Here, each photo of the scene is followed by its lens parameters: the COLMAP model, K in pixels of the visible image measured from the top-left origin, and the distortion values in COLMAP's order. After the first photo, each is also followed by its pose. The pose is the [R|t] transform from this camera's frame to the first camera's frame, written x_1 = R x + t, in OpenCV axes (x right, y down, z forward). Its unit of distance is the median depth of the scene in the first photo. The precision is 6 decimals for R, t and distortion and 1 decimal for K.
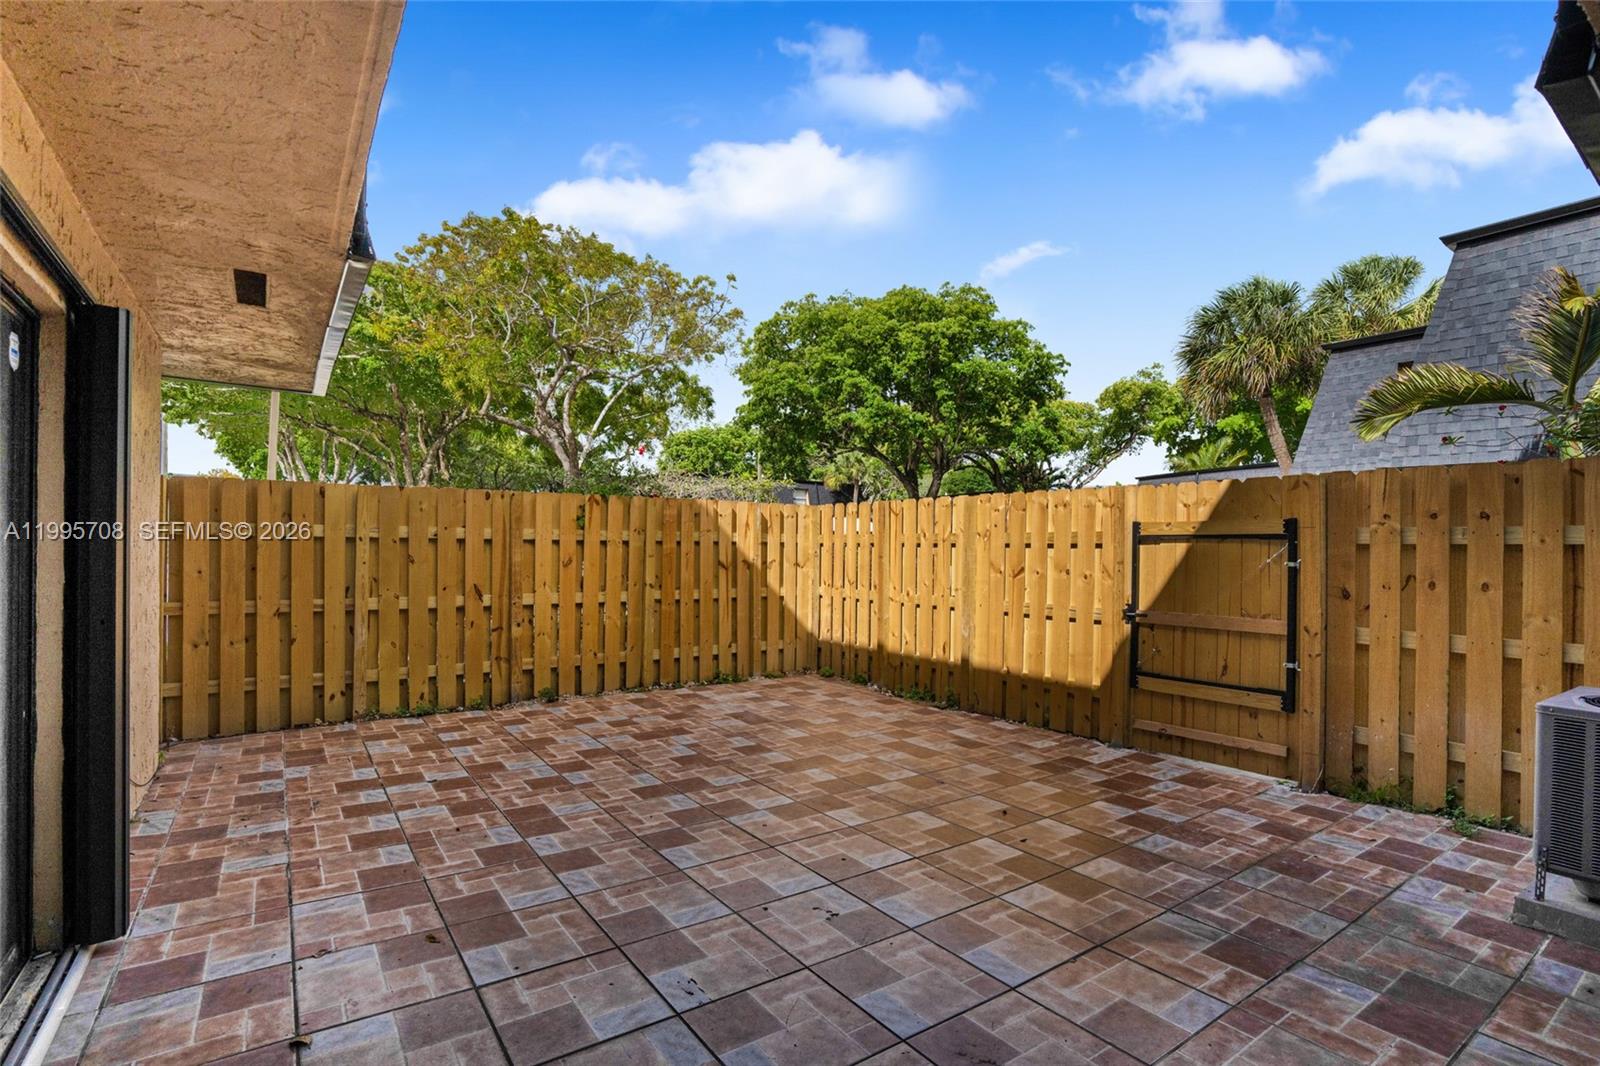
lens RADIAL K [[758.6, 0, 800.2], [0, 758.6, 552.5], [0, 0, 1]] dist [0.001007, 0.000953]
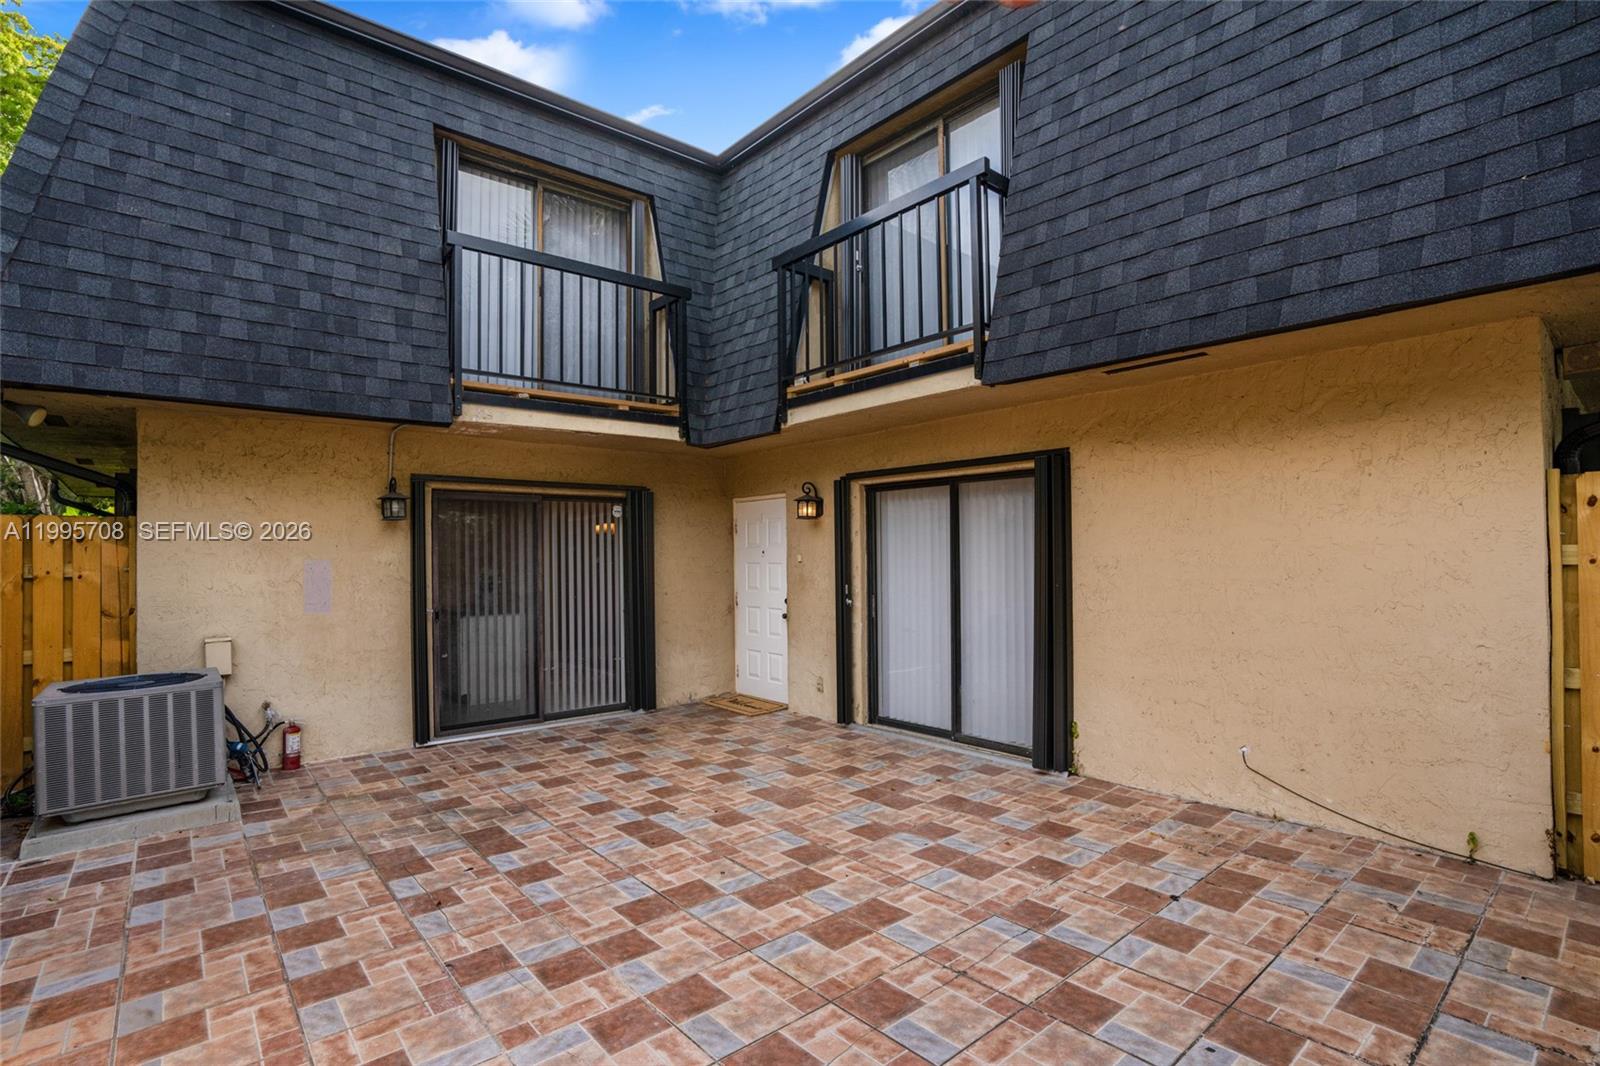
lens RADIAL K [[758.6, 0, 800.2], [0, 758.6, 552.5], [0, 0, 1]] dist [0.001007, 0.000953]
pose [[-0.995469, 0.003405, -0.095030, -0.055518], [0.003516, 0.999993, -0.000996, -0.047186], [0.095026, -0.001326, -0.995474, 2.002503]]
